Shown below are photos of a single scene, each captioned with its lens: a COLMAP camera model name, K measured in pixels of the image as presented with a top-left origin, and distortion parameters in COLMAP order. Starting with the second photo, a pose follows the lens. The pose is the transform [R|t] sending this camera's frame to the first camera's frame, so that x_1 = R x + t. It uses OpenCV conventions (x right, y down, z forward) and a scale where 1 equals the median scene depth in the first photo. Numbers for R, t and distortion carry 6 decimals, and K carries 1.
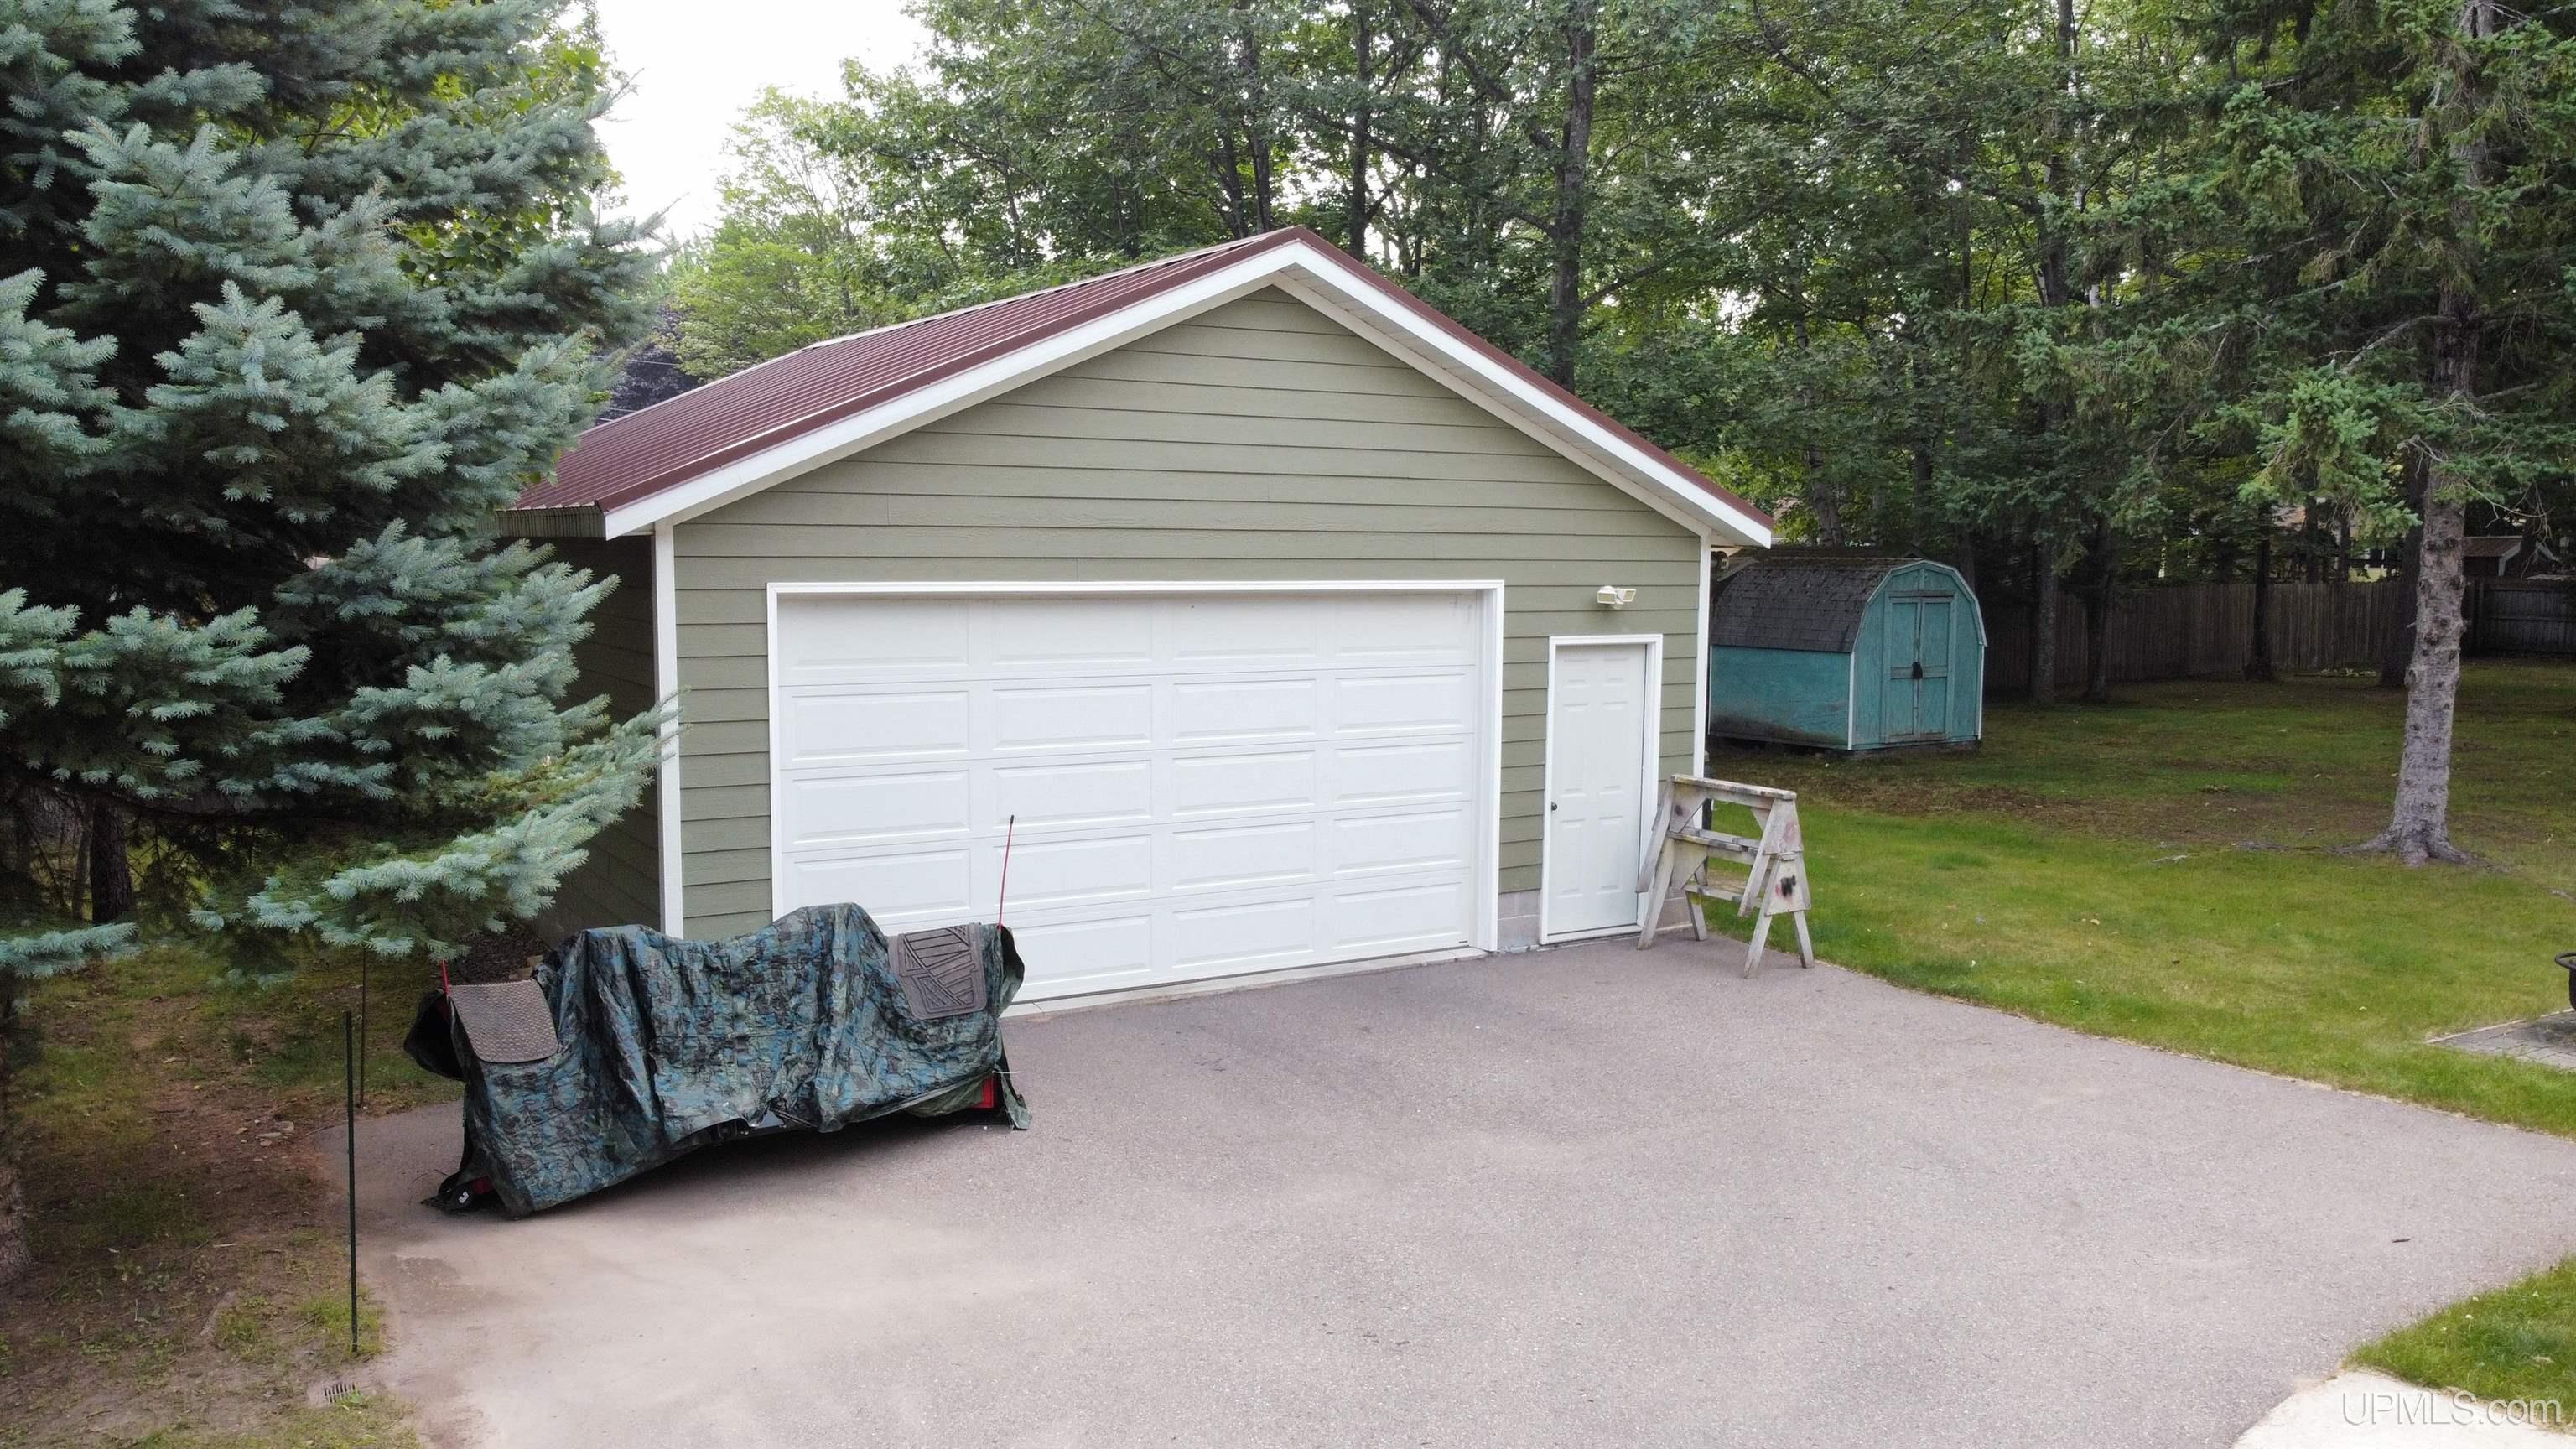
lens RADIAL K [[1928.7, 0, 1281.4], [0, 1928.7, 721.0], [0, 0, 1]] dist [-0.013376, 0.007496]
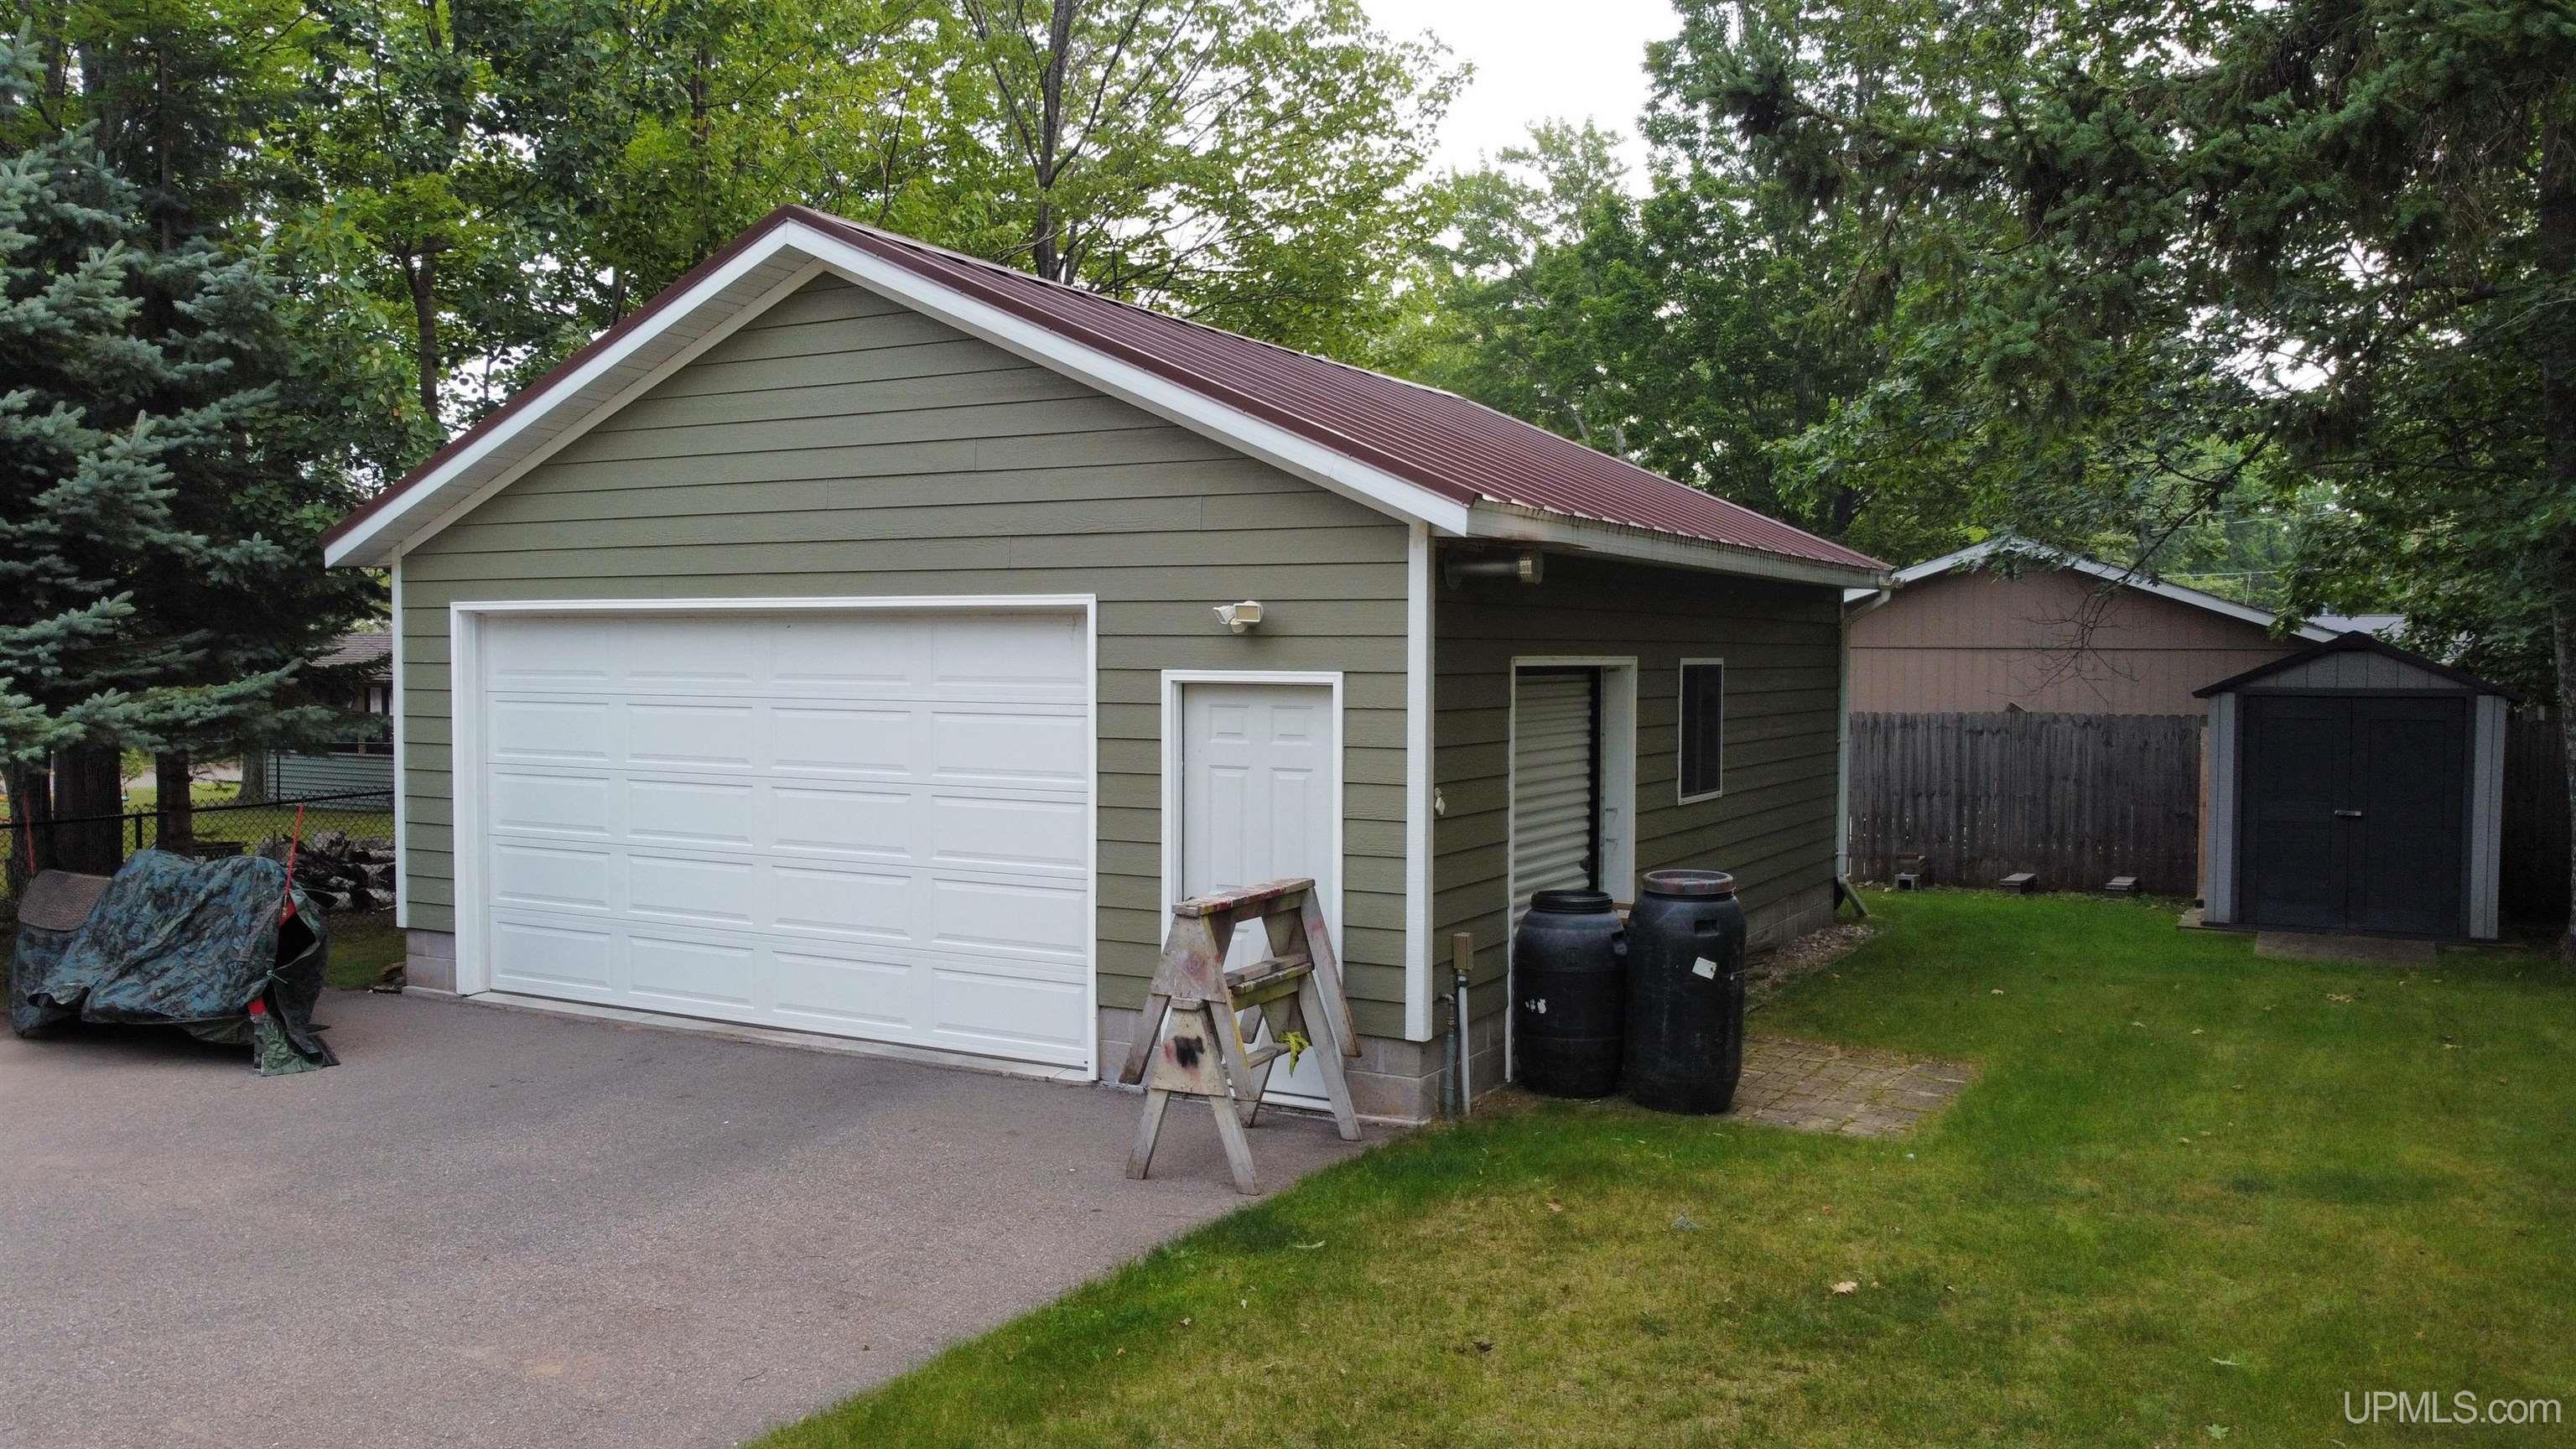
lens RADIAL K [[1928.7, 0, 1278.6], [0, 1928.7, 724.6], [0, 0, 1]] dist [-0.013376, 0.007496]
pose [[0.500796, 0.026426, -0.865162, 1.014814], [-0.081806, 0.996505, -0.016915, -0.017618], [0.861691, 0.079247, 0.501207, 0.847662]]
